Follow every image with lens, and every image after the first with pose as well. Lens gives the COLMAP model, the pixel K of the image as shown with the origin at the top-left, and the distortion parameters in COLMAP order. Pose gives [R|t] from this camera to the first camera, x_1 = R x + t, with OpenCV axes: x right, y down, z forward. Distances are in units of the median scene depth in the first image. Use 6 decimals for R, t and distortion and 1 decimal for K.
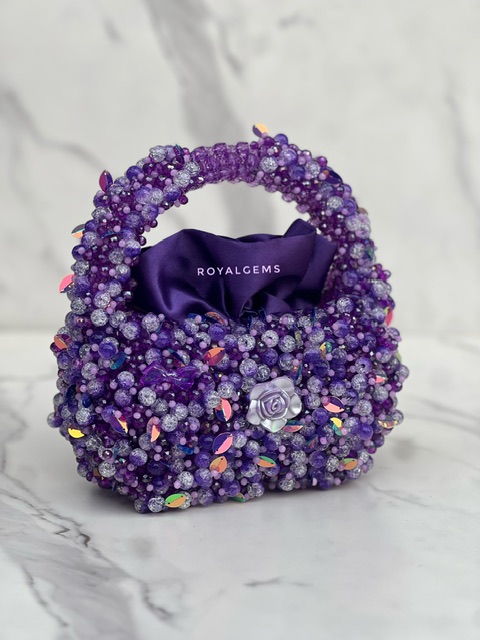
lens RADIAL K [[1360.8, 0, 238.2], [0, 1360.8, 316.2], [0, 0, 1]] dist [0.110306, 0.000000]
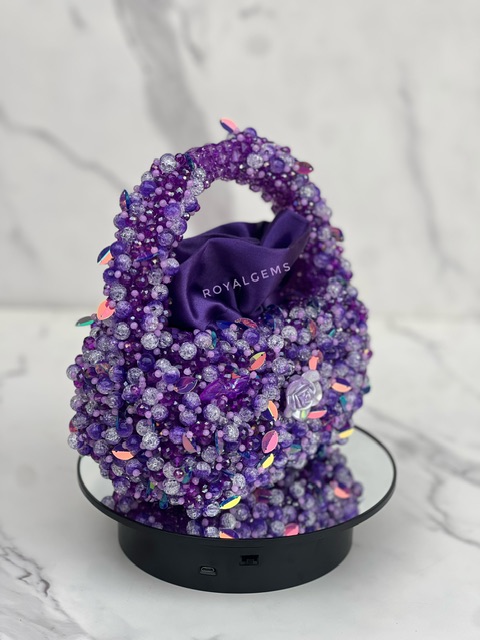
lens RADIAL K [[1360.8, 0, 238.4], [0, 1360.8, 322.3], [0, 0, 1]] dist [0.110306, 0.000000]
pose [[0.897015, -0.142719, 0.418324, -0.453467], [0.084319, 0.984308, 0.155011, -0.159803], [-0.433882, -0.103774, 0.894973, 0.081674]]
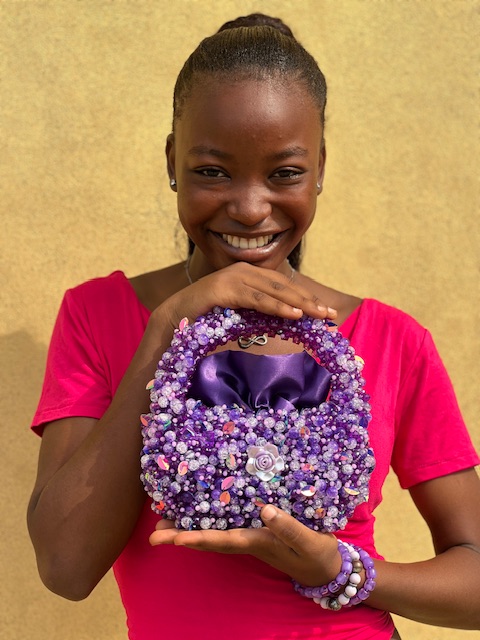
lens RADIAL K [[1360.8, 0, 242.1], [0, 1360.8, 319.9], [0, 0, 1]] dist [0.110306, 0.000000]
pose [[0.948897, 0.011203, -0.315388, 0.486711], [-0.096690, 0.961629, -0.256750, 0.308565], [0.300410, 0.274124, 0.913570, -0.462077]]
